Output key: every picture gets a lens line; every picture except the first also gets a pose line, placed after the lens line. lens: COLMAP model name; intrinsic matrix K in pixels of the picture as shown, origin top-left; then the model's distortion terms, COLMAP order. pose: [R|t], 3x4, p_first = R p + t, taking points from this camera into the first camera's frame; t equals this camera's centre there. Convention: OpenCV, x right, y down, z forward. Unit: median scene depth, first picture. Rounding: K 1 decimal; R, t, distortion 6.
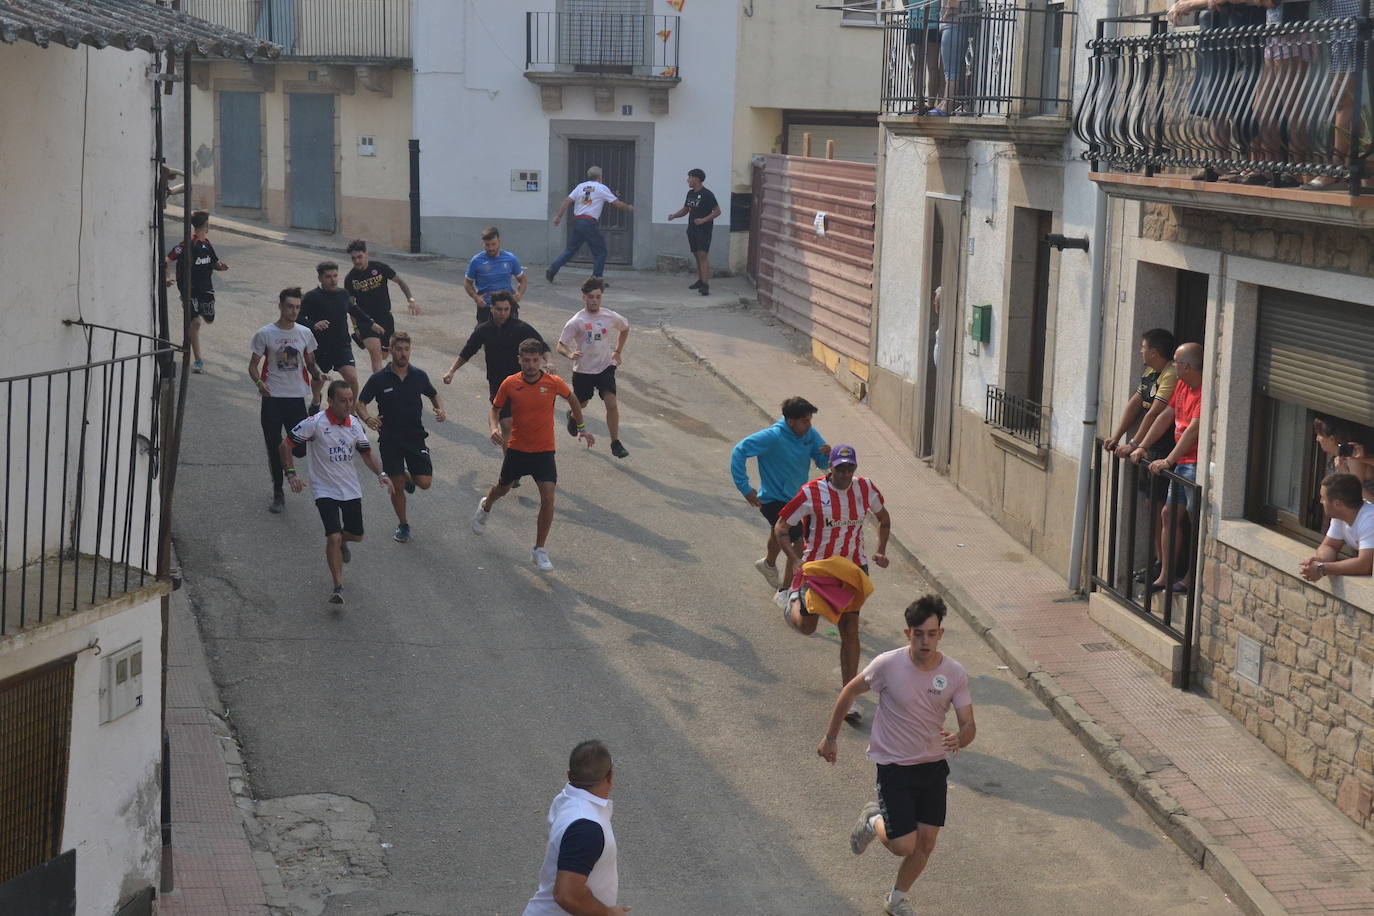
lens RADIAL K [[2296.3, 0, 689.3], [0, 2296.3, 459.6], [0, 0, 1]] dist [-0.027693, 0.004946]
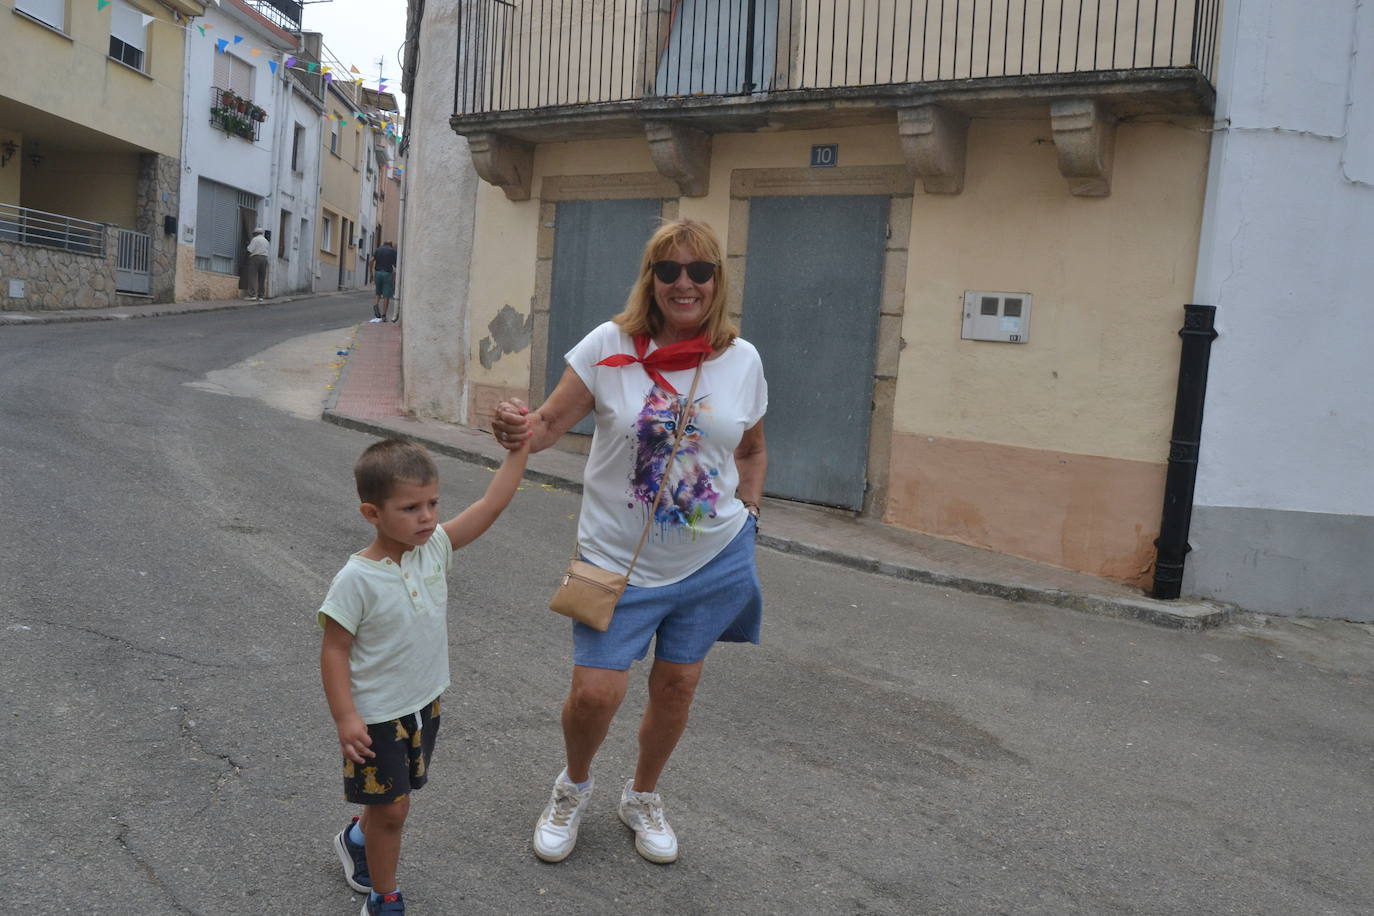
lens RADIAL K [[2296.3, 0, 689.3], [0, 2296.3, 459.6], [0, 0, 1]] dist [-0.027693, 0.004946]
pose [[0.998587, 0.028826, -0.044653, -0.414225], [-0.032249, 0.996437, -0.077929, -0.182579], [0.042247, 0.079259, 0.995958, 1.387693]]
